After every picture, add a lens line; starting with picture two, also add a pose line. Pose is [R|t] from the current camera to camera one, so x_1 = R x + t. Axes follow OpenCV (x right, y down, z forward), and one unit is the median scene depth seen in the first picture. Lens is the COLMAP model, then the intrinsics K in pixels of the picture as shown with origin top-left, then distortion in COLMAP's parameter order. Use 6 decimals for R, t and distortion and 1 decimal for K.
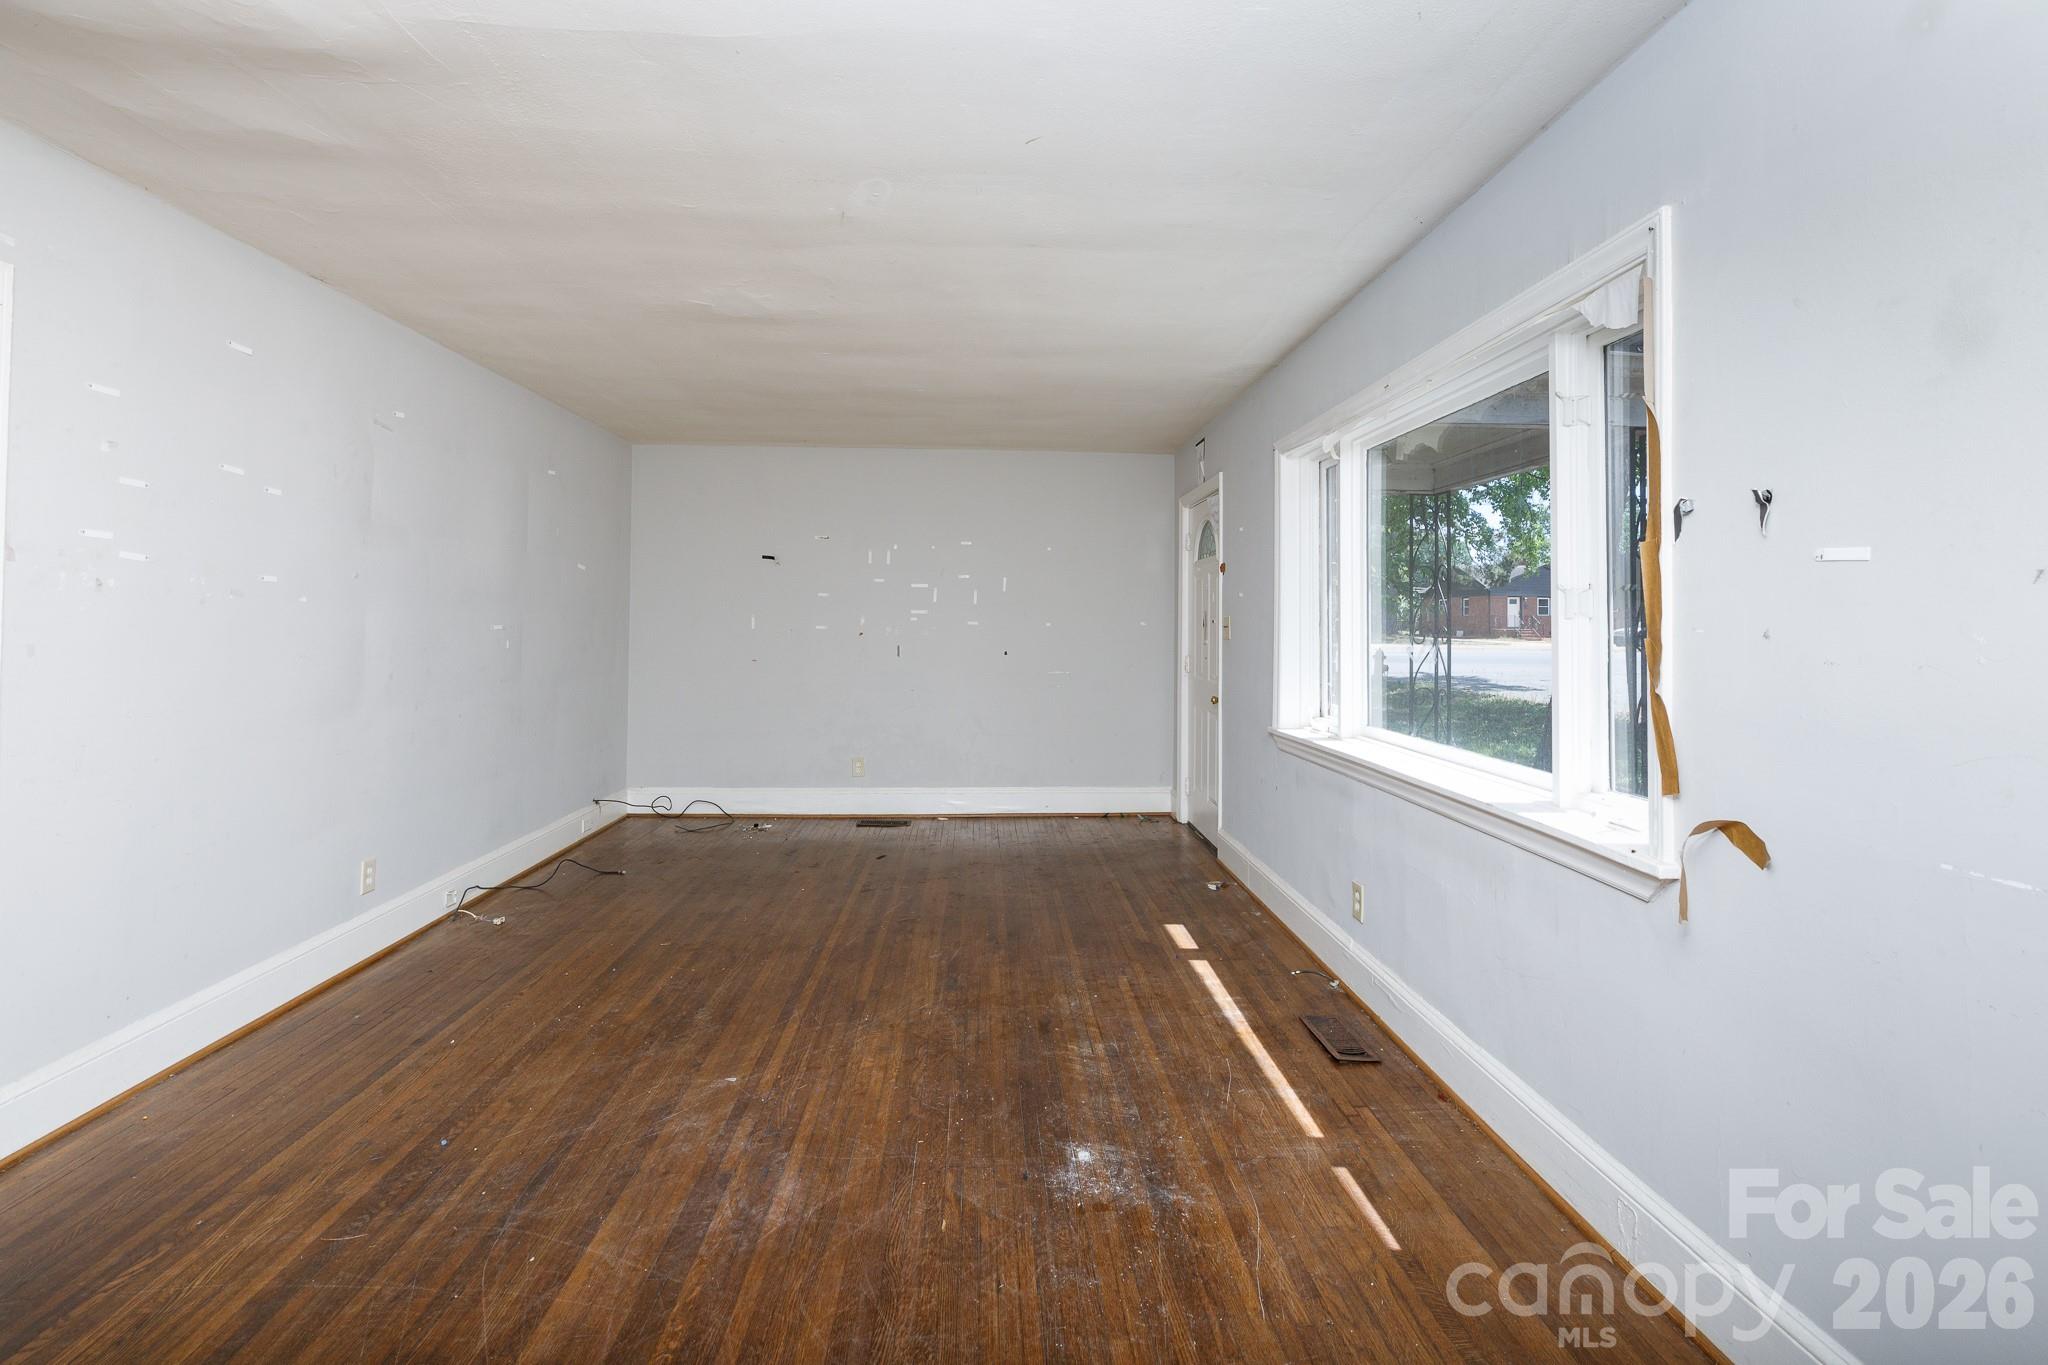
lens RADIAL K [[925.3, 0, 1019.9], [0, 925.3, 622.3], [0, 0, 1]] dist [0.000334, 0.000105]
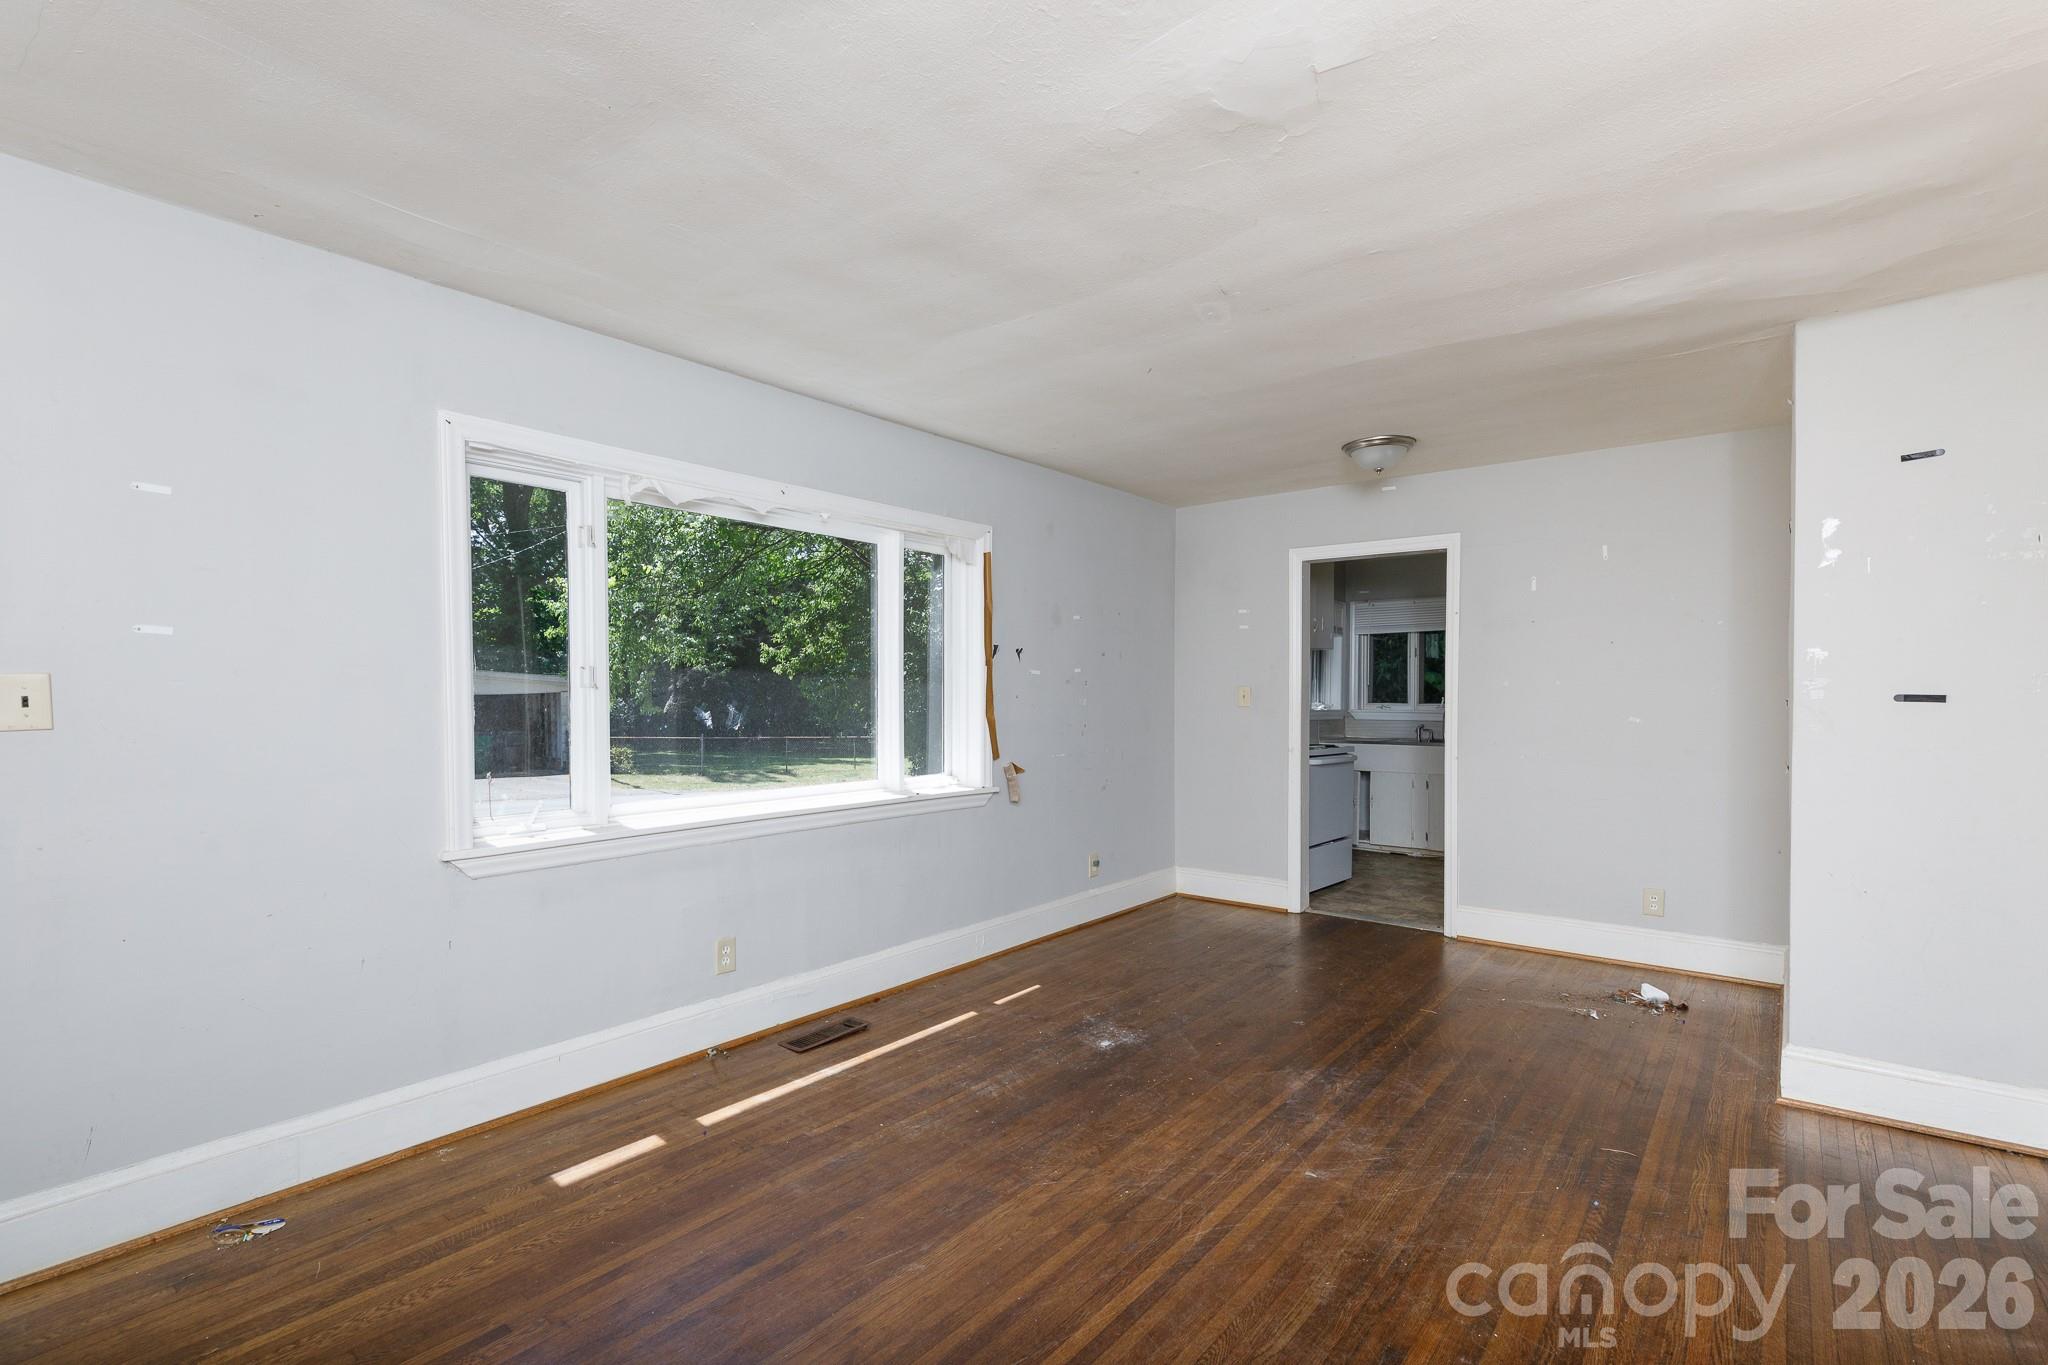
lens RADIAL K [[925.3, 0, 1026.9], [0, 925.3, 688.4], [0, 0, 1]] dist [0.000334, 0.000105]
pose [[-0.742792, -0.000866, 0.669522, -0.761707], [-0.003971, 0.999987, -0.003112, -0.001118], [-0.669511, -0.004970, -0.742786, 1.981966]]
